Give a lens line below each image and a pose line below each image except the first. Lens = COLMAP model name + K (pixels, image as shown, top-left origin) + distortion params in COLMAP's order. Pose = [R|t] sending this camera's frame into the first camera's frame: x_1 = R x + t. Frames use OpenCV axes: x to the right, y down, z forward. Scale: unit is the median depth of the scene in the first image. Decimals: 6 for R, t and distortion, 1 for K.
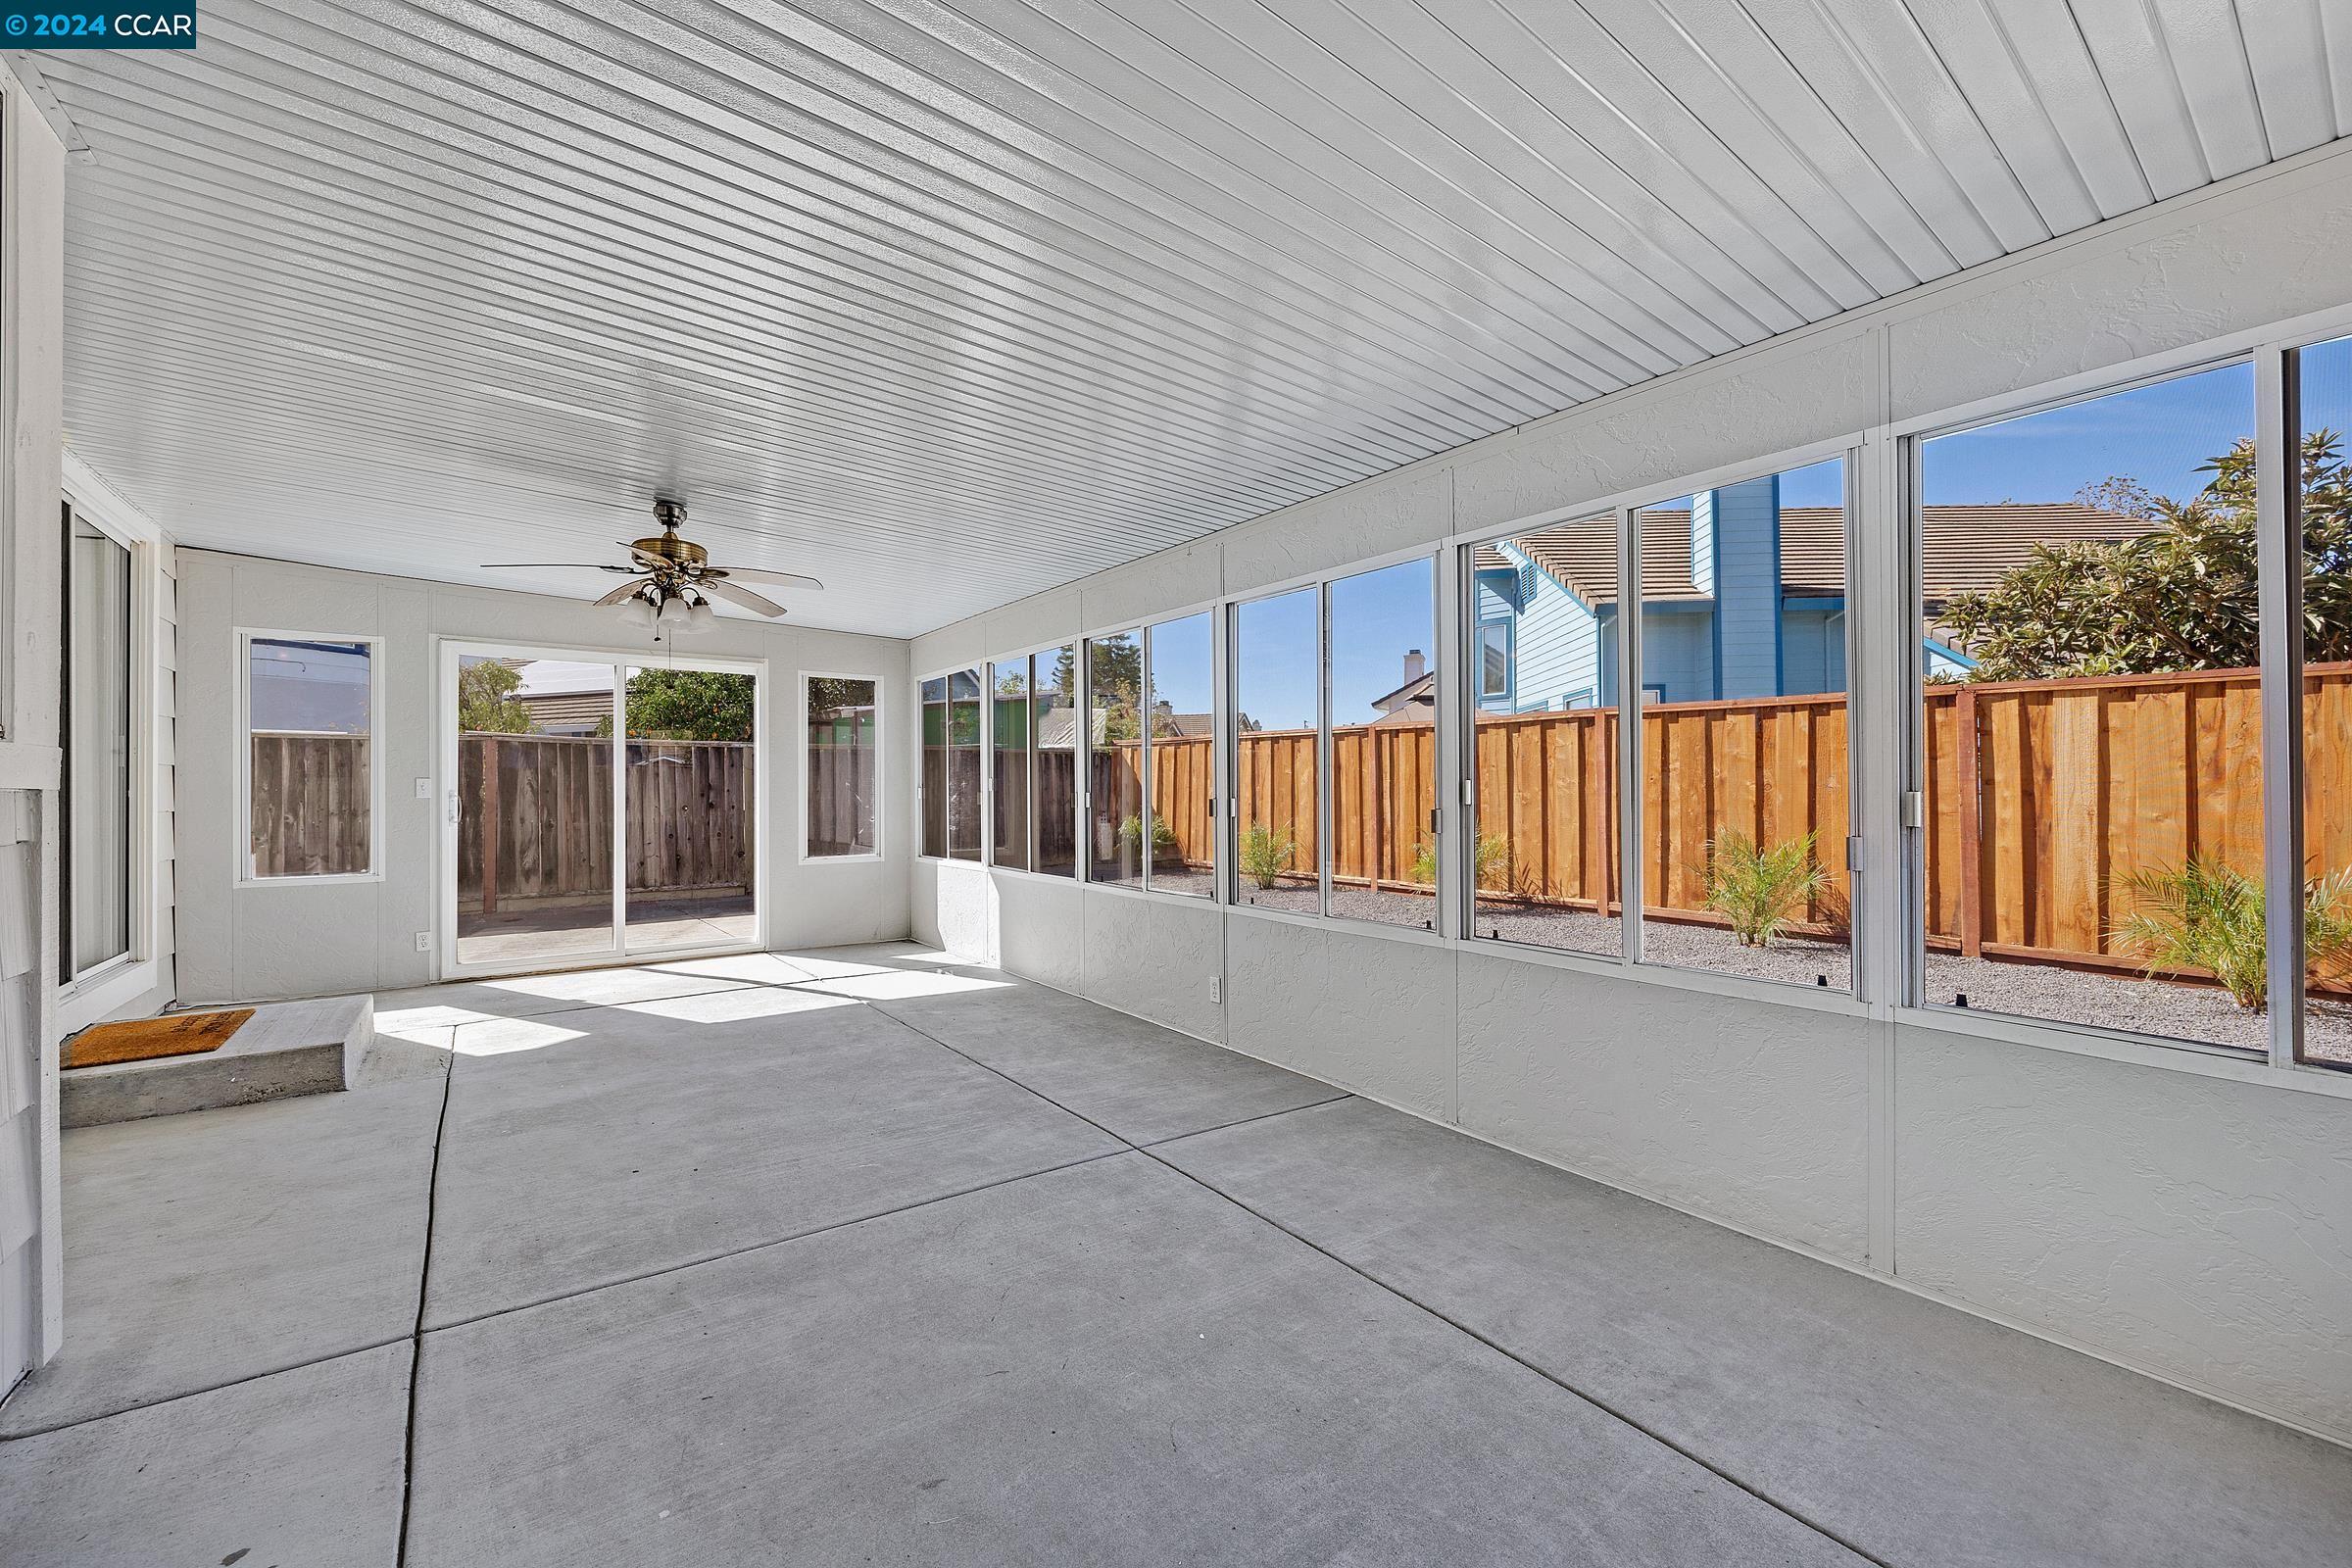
lens RADIAL K [[940.0, 0, 1184.0], [0, 940.0, 786.6], [0, 0, 1]] dist [-0.005747, -0.000074]
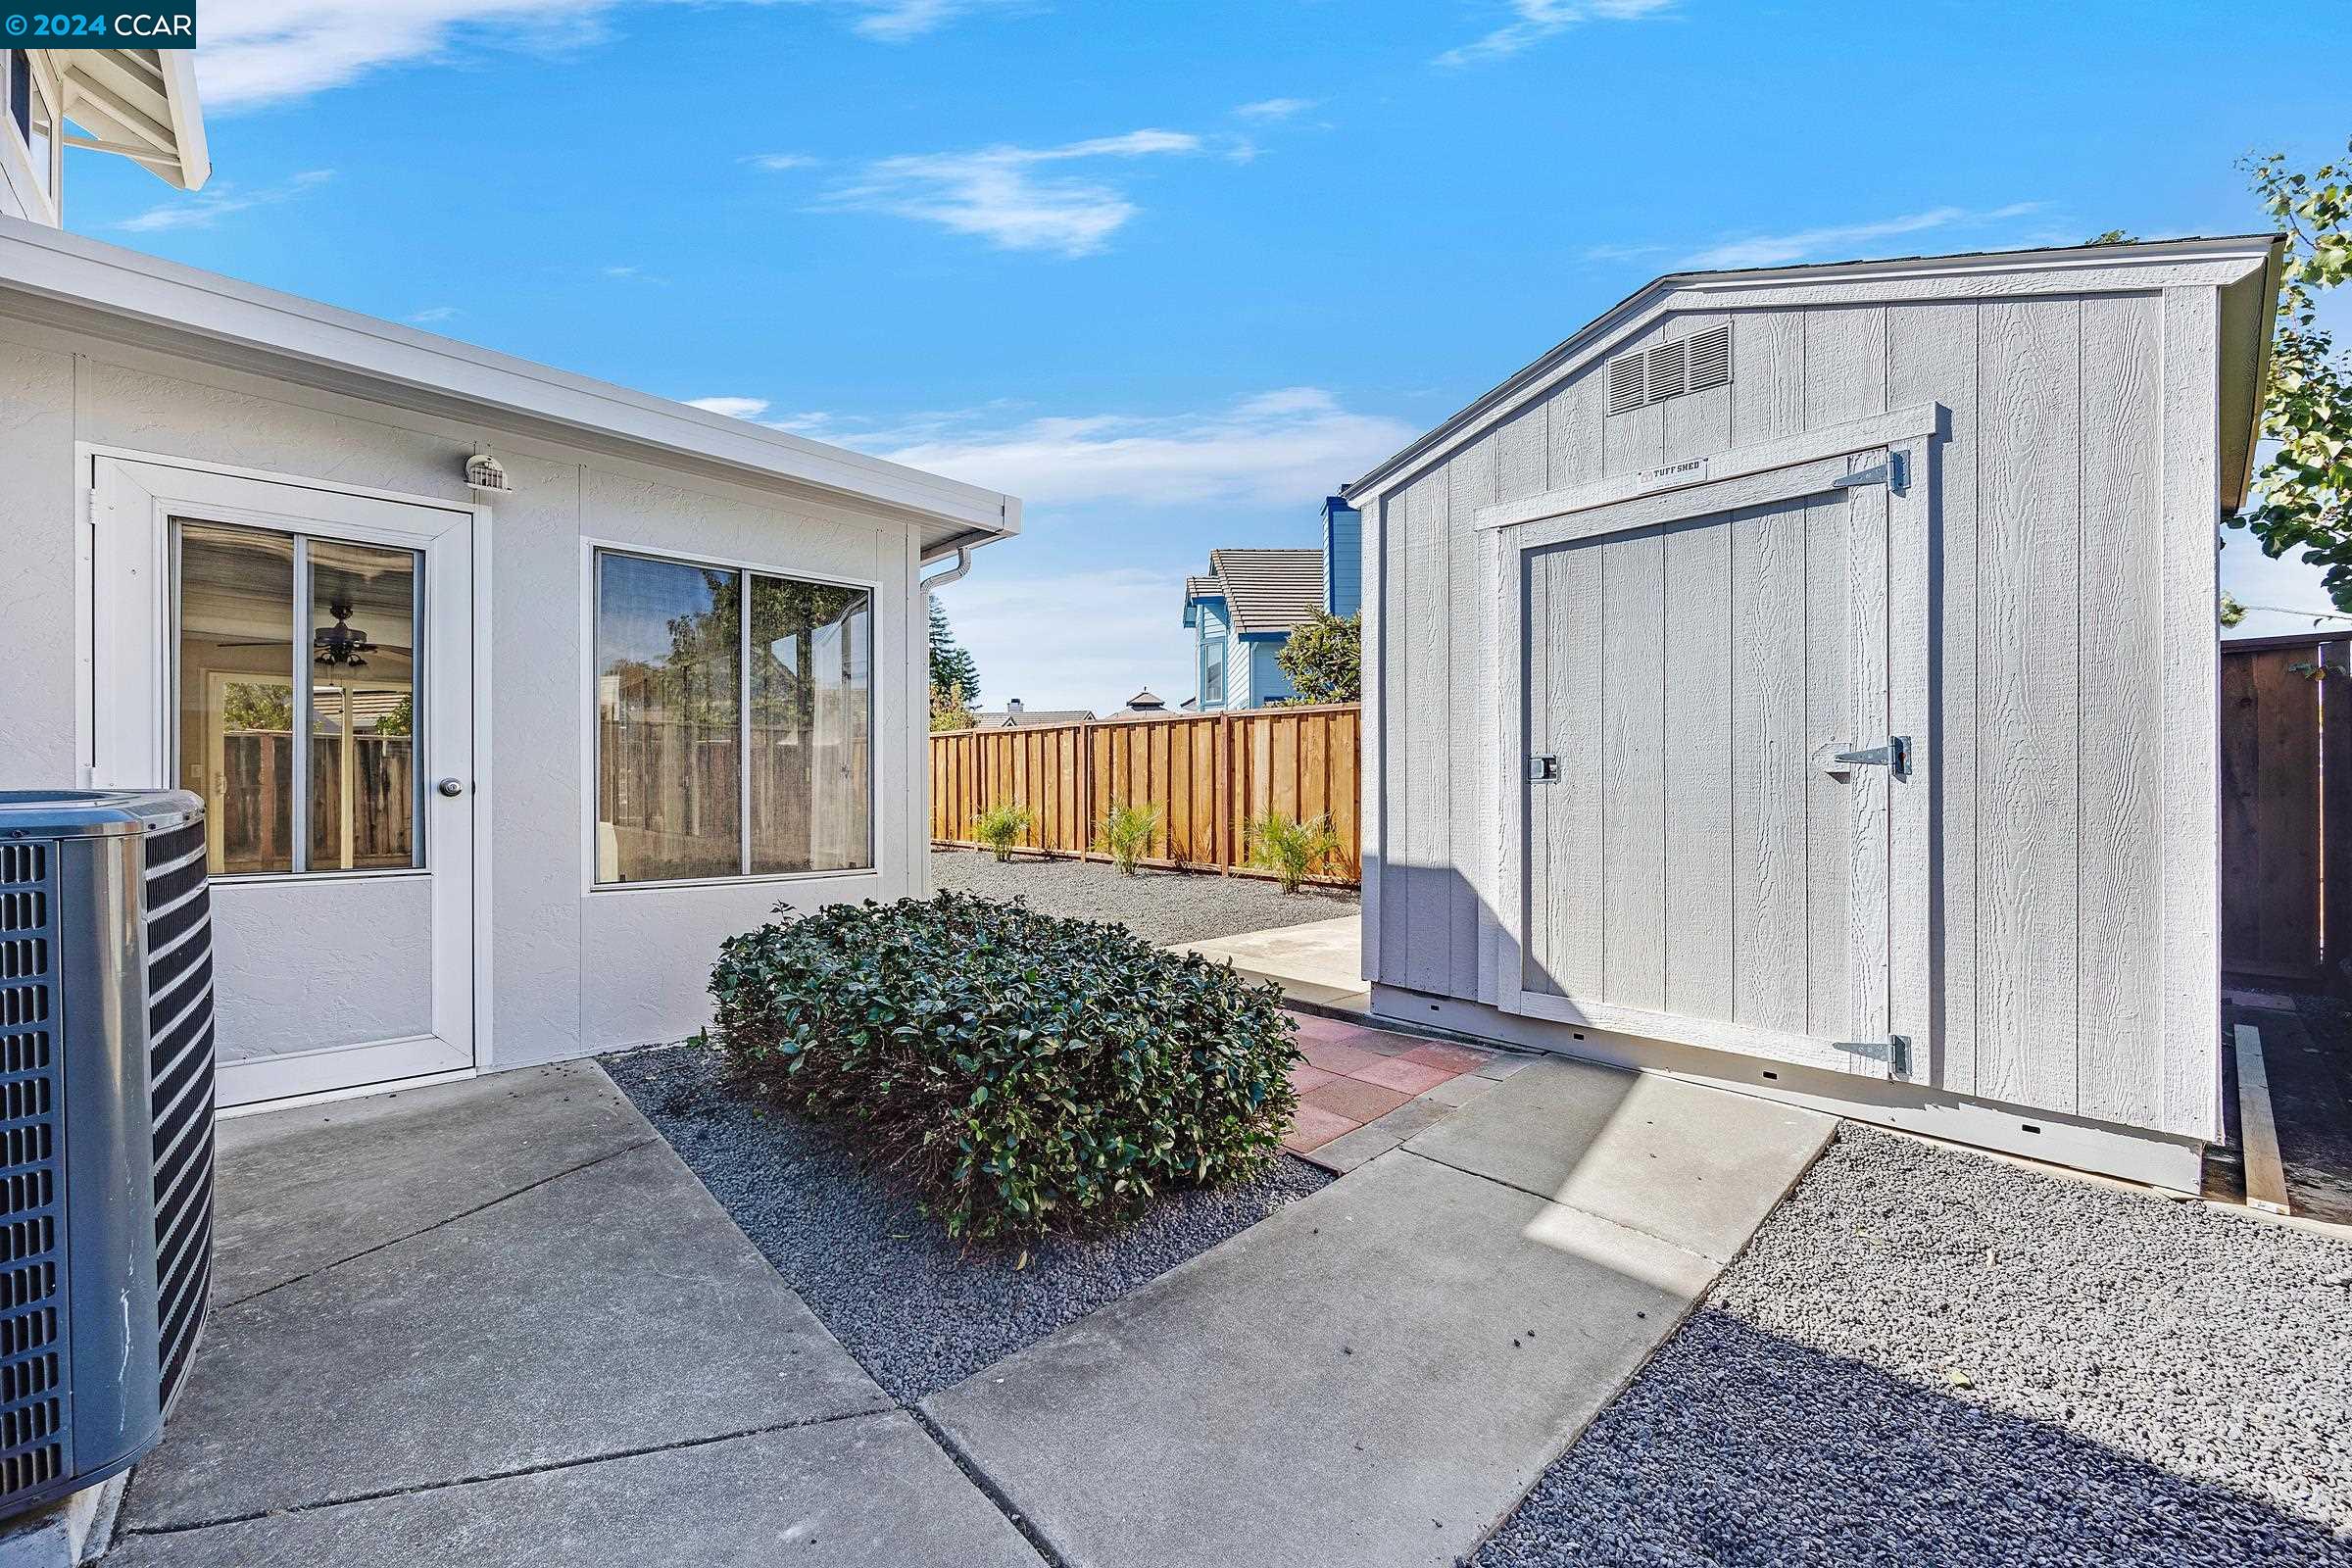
lens RADIAL K [[926.5, 0, 1176.0], [0, 926.5, 784.0], [0, 0, 1]] dist [-0.010627, 0.000054]
pose [[0.993935, -0.000507, 0.109971, 0.593748], [0.000114, 0.999994, 0.003578, 0.014383], [-0.109972, -0.003543, 0.993928, -0.636103]]
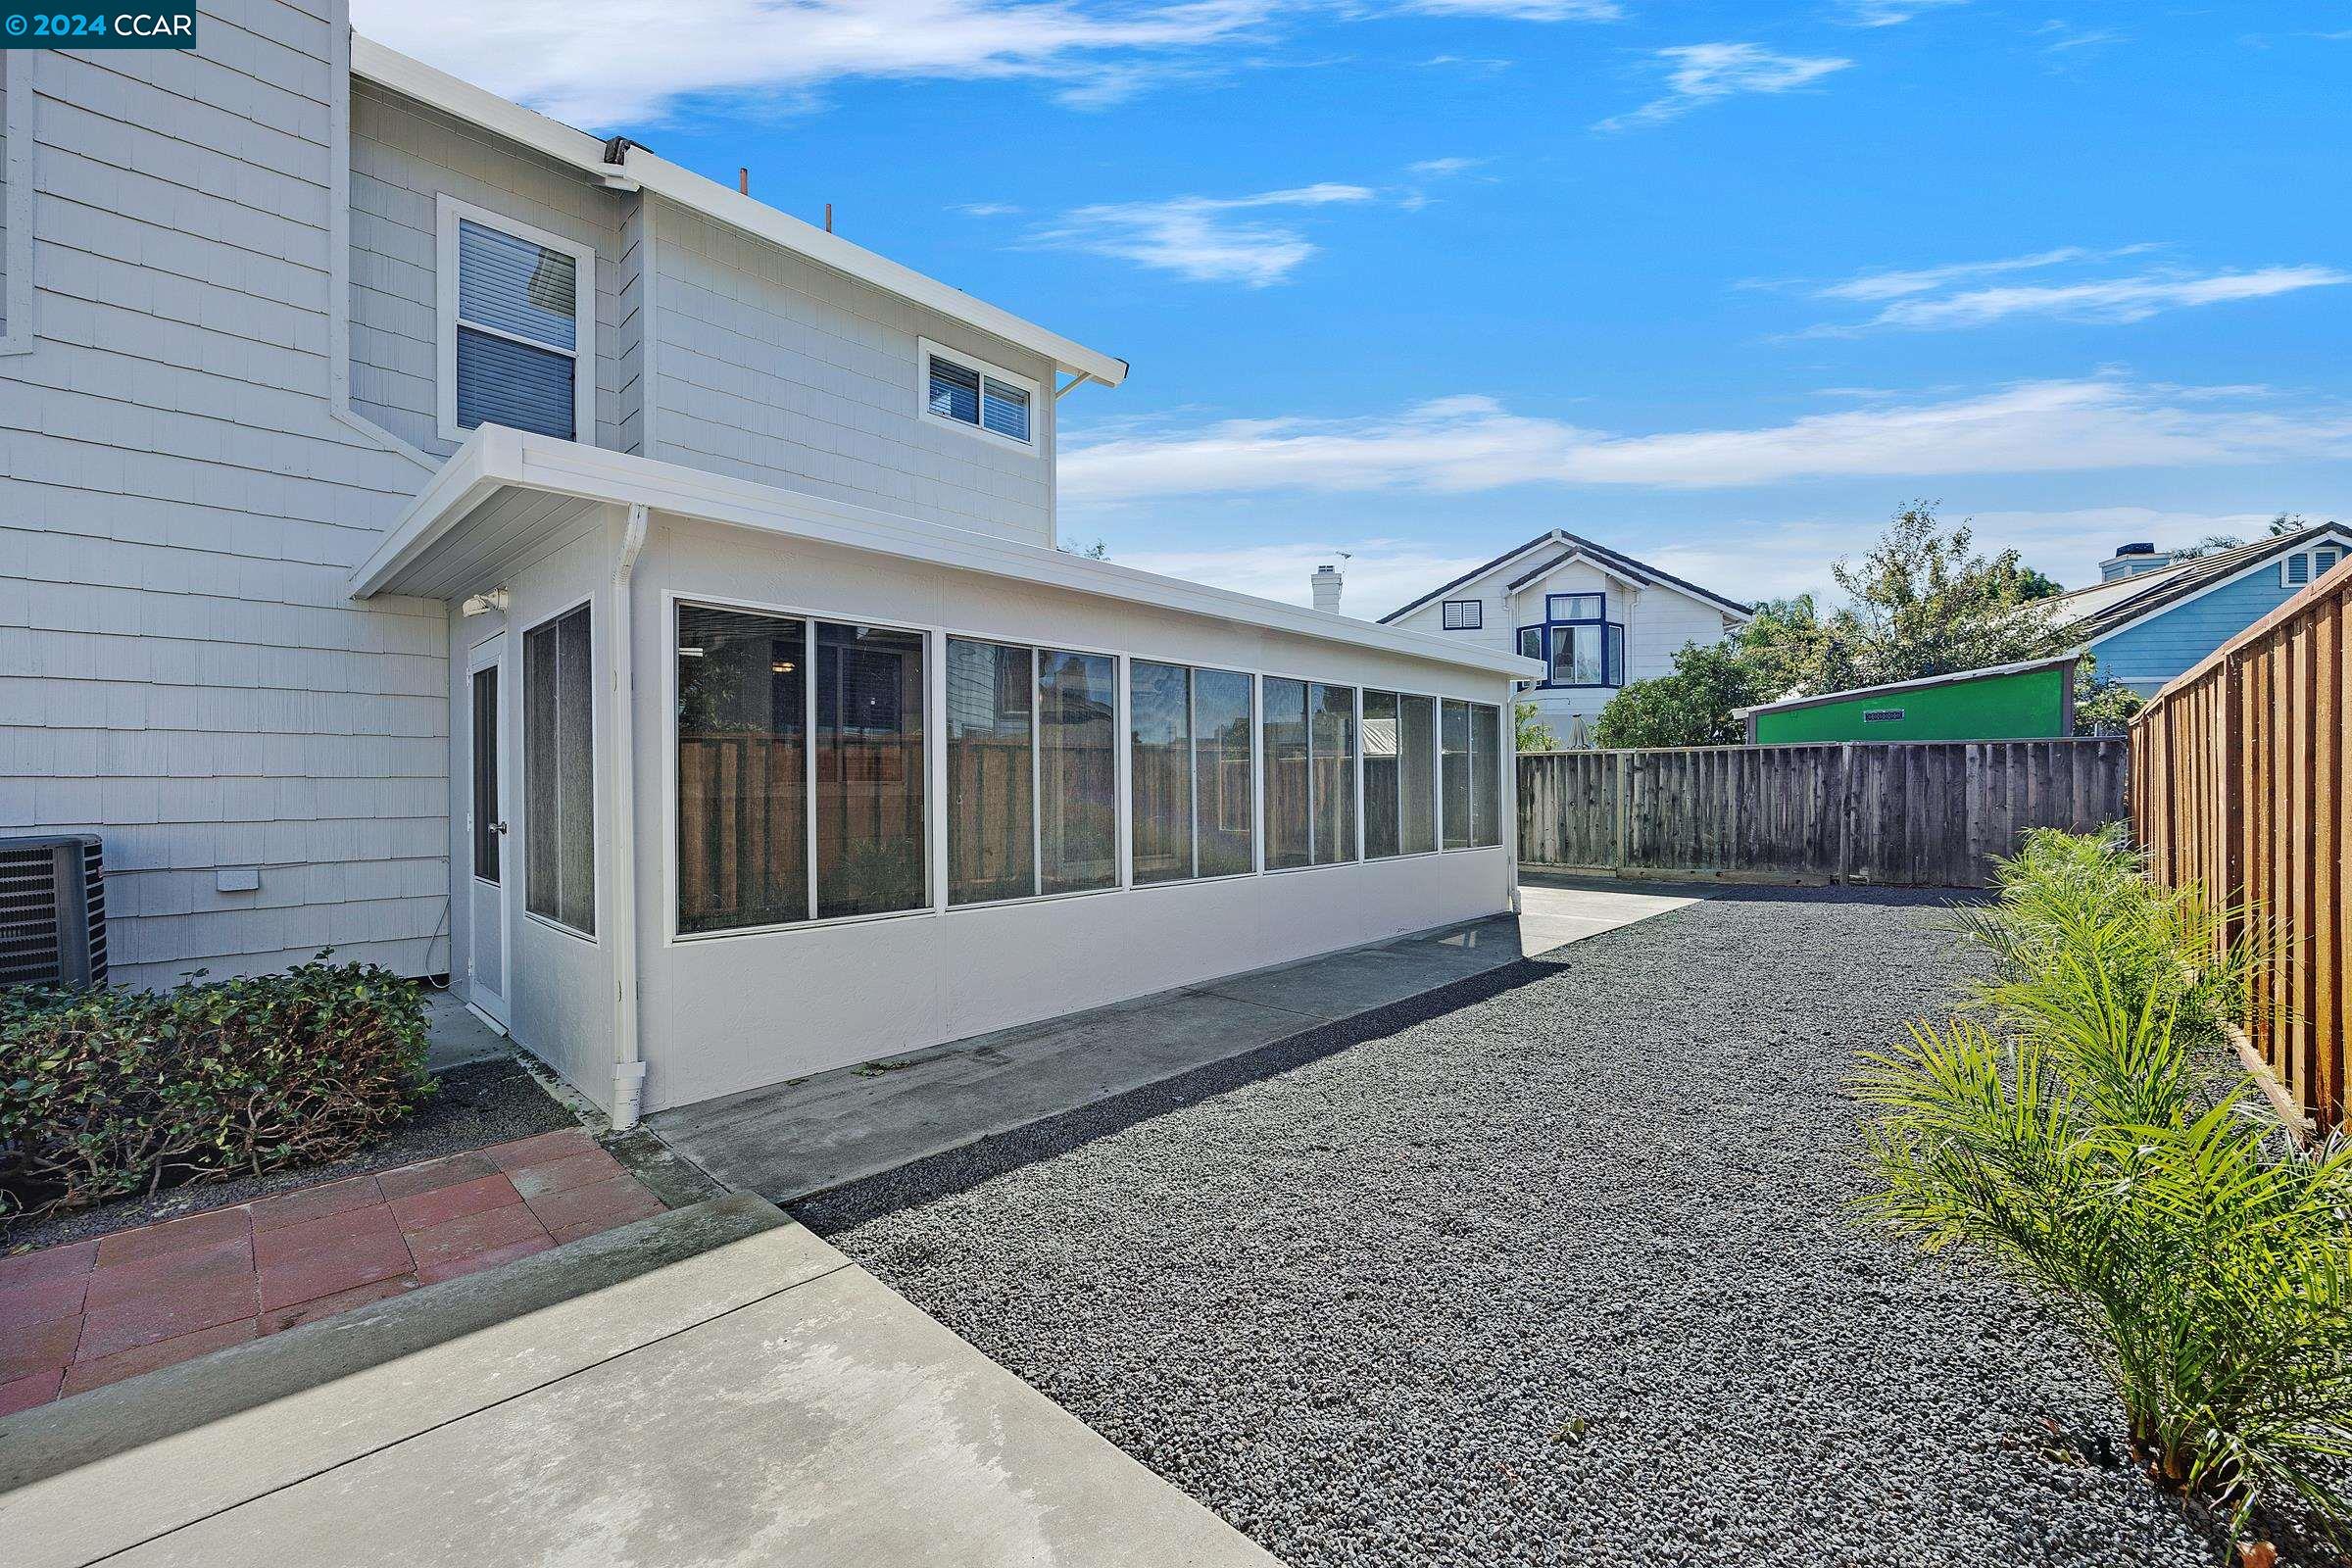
lens RADIAL K [[940.0, 0, 1184.0], [0, 940.0, 786.6], [0, 0, 1]] dist [-0.005747, -0.000074]
pose [[0.184509, 0.002399, -0.982828, 1.099194], [0.005845, 0.999977, 0.003538, -0.013897], [0.982813, -0.006398, 0.184490, 0.434415]]
